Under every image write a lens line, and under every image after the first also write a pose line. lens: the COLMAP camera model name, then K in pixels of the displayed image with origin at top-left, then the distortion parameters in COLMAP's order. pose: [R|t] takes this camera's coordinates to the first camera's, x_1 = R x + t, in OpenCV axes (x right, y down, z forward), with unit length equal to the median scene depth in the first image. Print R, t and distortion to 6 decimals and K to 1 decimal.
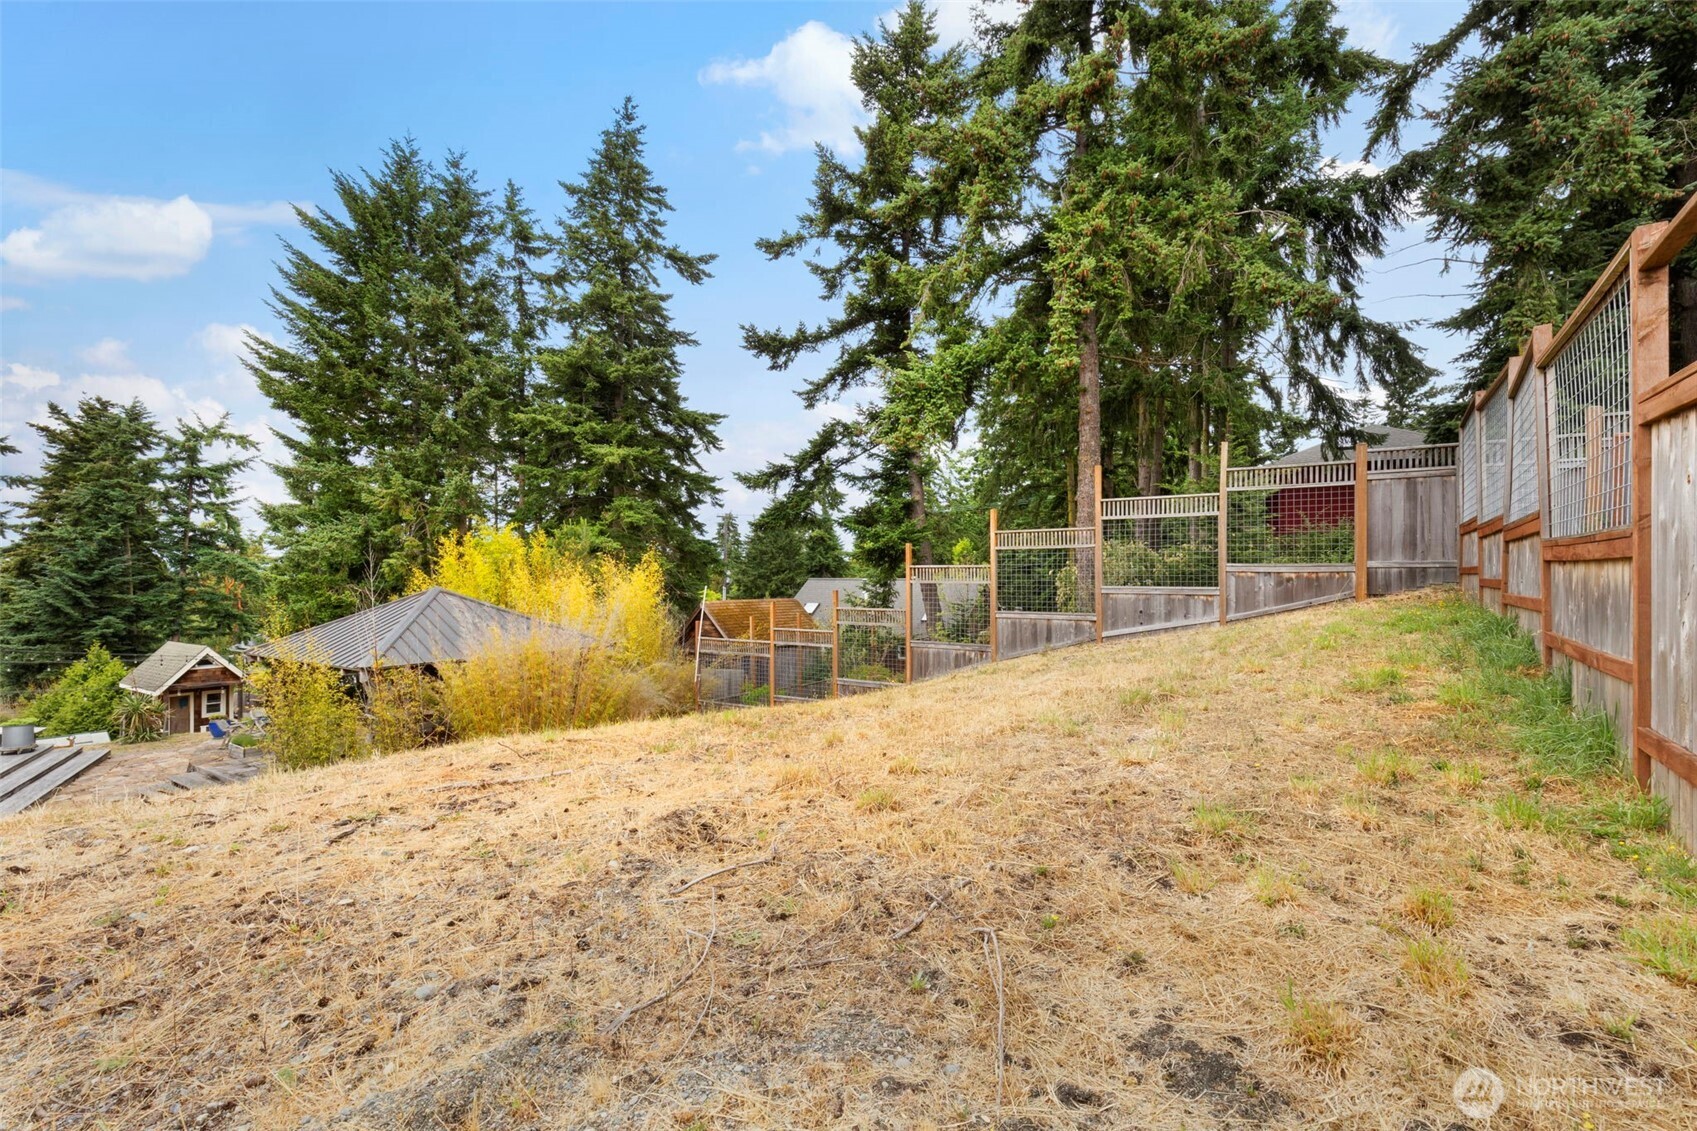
lens RADIAL K [[784.4, 0, 814.8], [0, 784.4, 569.3], [0, 0, 1]] dist [0.002363, -0.000042]
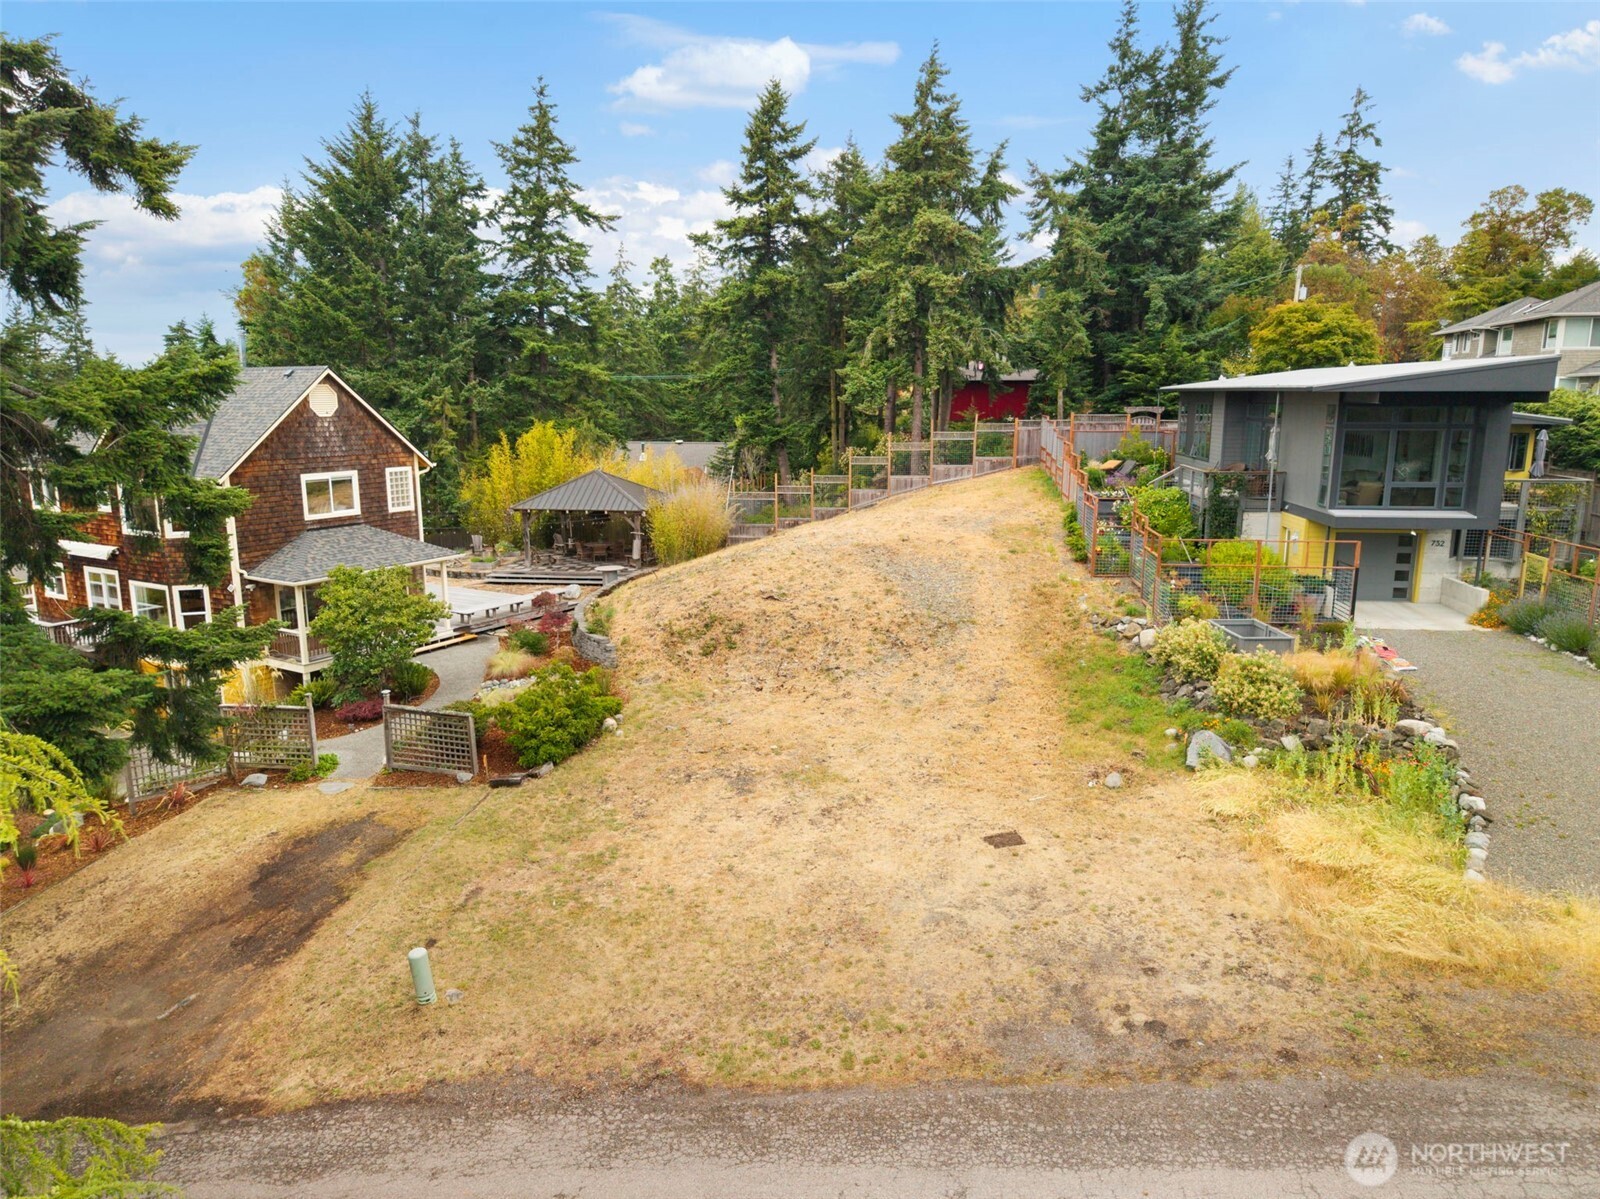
lens RADIAL K [[1070.3, 0, 800.0], [0, 1070.3, 599.5], [0, 0, 1]] dist [0.014148, -0.002370]
pose [[0.877330, -0.090545, 0.471268, -1.301599], [-0.000818, 0.981755, 0.190147, -0.160536], [-0.479887, -0.167207, 0.861250, -1.448535]]
